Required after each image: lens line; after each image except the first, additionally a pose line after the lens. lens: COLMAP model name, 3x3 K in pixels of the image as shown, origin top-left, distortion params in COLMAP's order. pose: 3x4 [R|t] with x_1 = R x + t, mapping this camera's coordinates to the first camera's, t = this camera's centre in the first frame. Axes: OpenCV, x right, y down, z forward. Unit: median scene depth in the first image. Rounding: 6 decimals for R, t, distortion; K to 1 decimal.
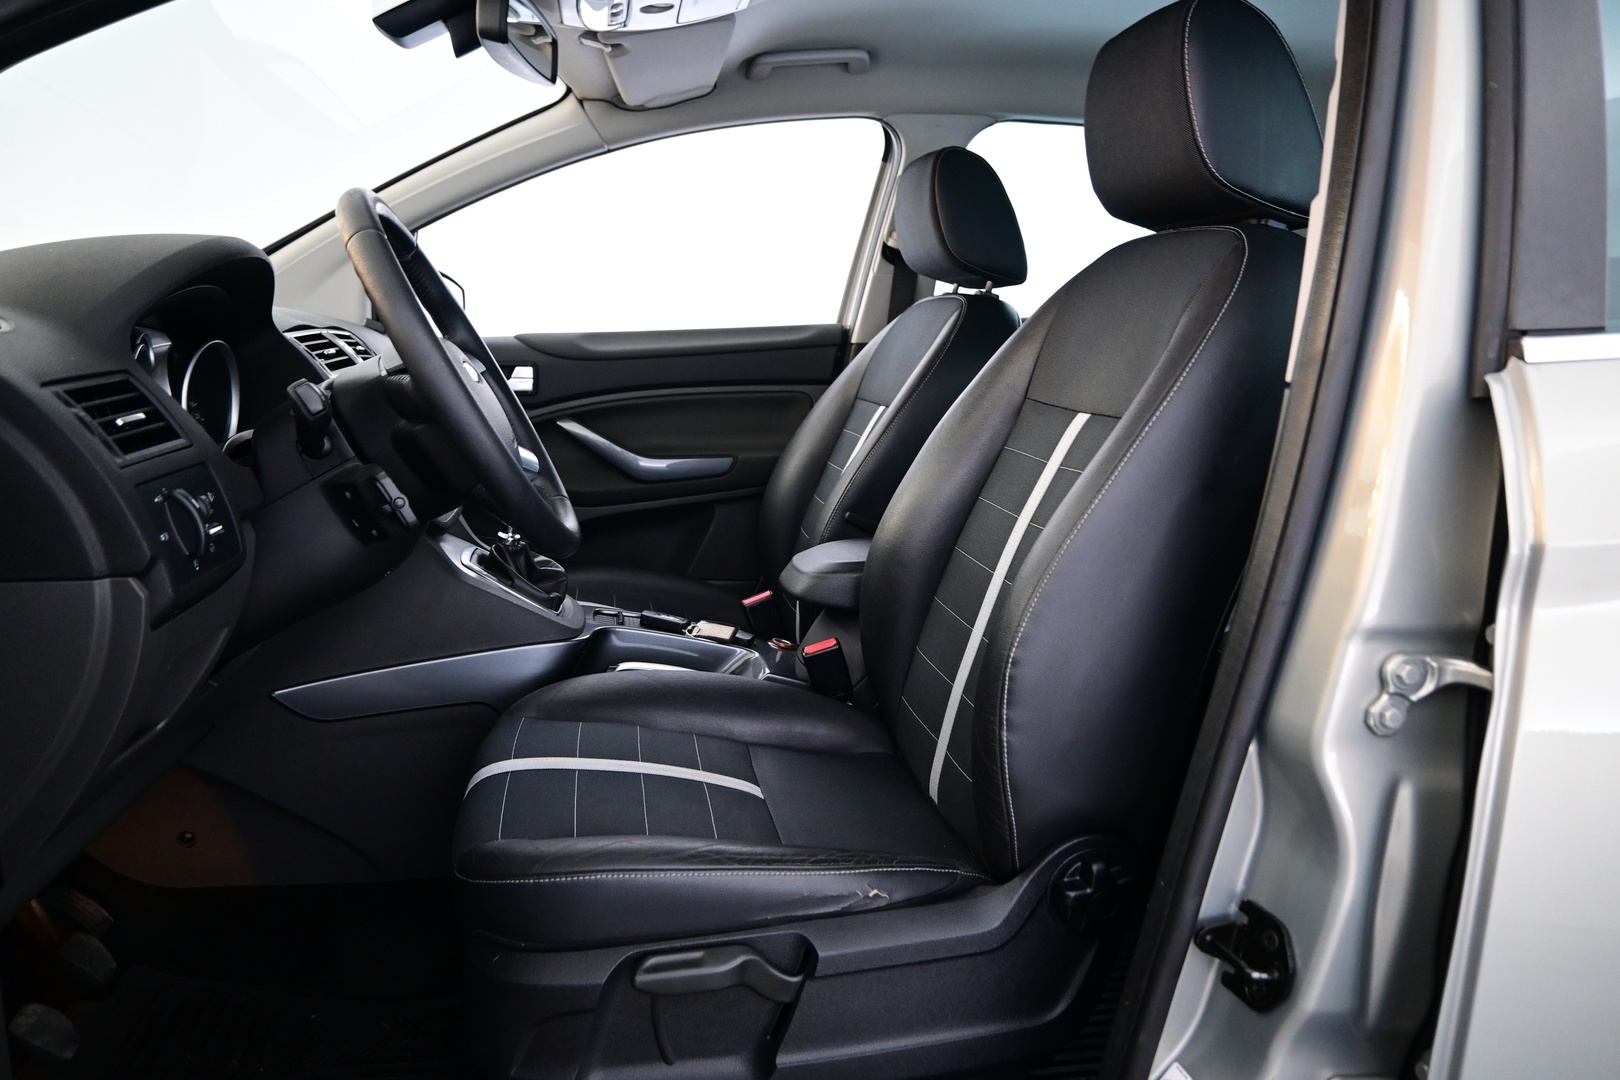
lens RADIAL K [[1110.8, 0, 810.0], [0, 1110.8, 540.0], [0, 0, 1]] dist [0.014741, 0.001054]
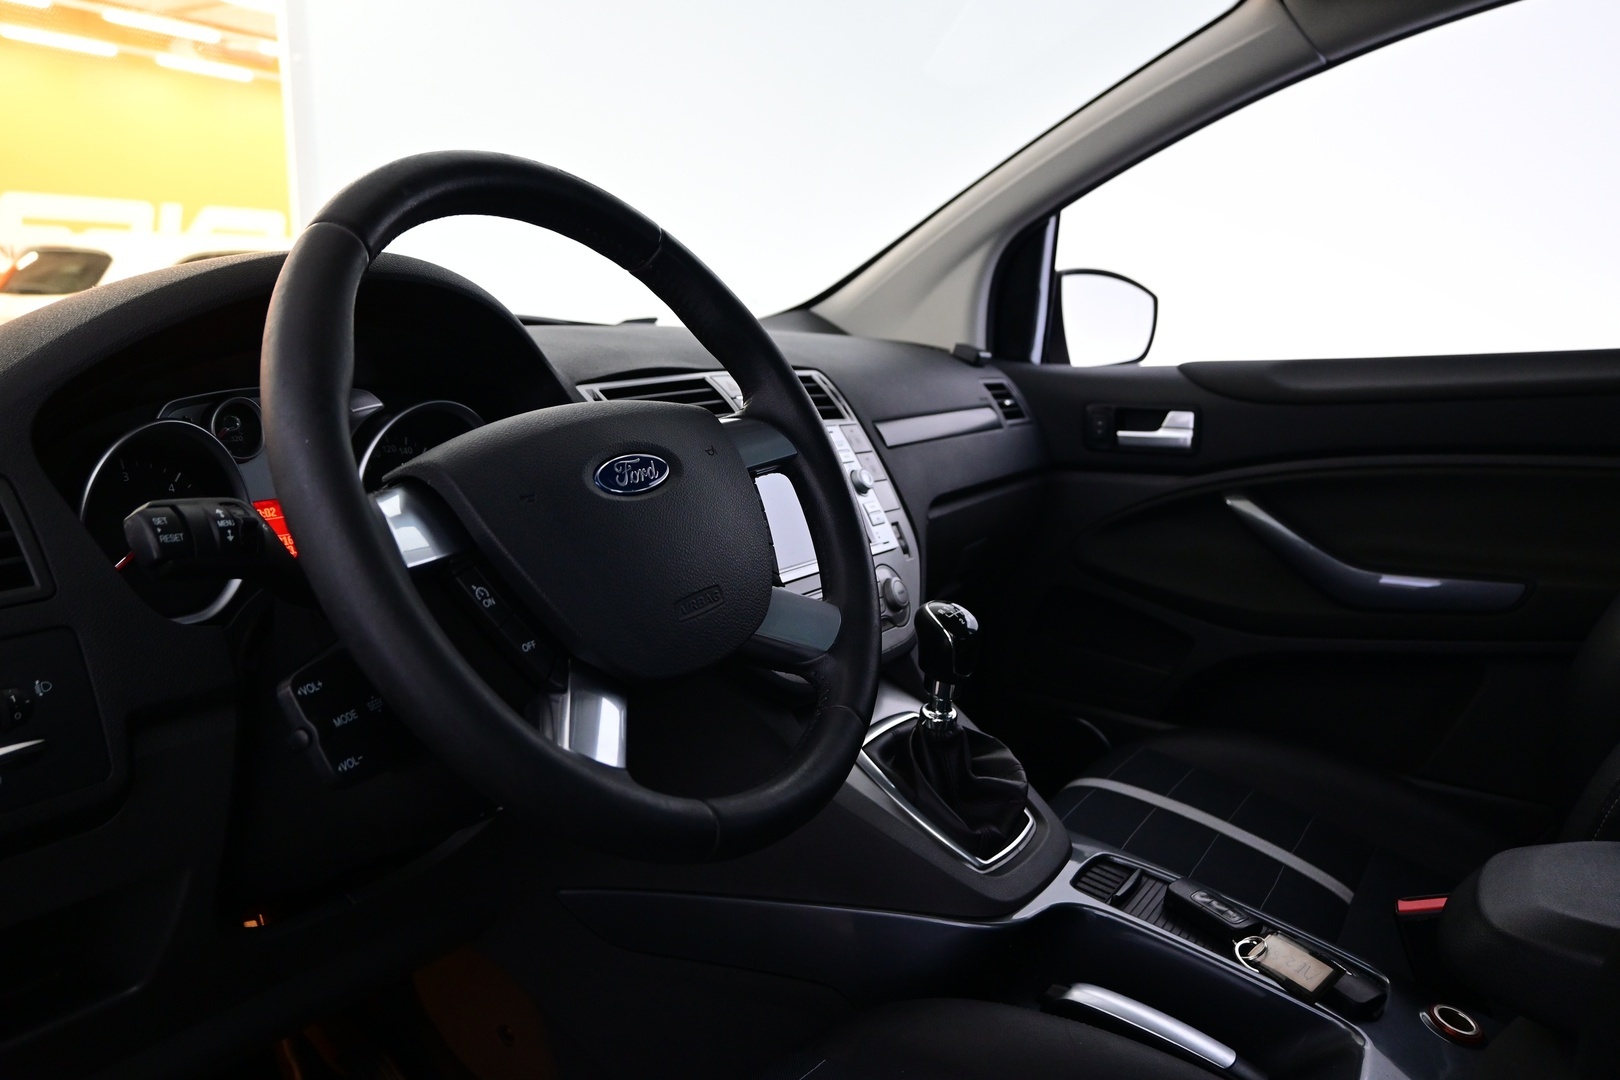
lens RADIAL K [[1236.2, 0, 810.0], [0, 1236.2, 540.0], [0, 0, 1]] dist [0.003441, -0.001974]
pose [[0.740937, 0.103573, -0.663539, 0.083572], [-0.116806, 0.992851, 0.024544, -0.077760], [0.661338, 0.059320, 0.747739, 0.331608]]
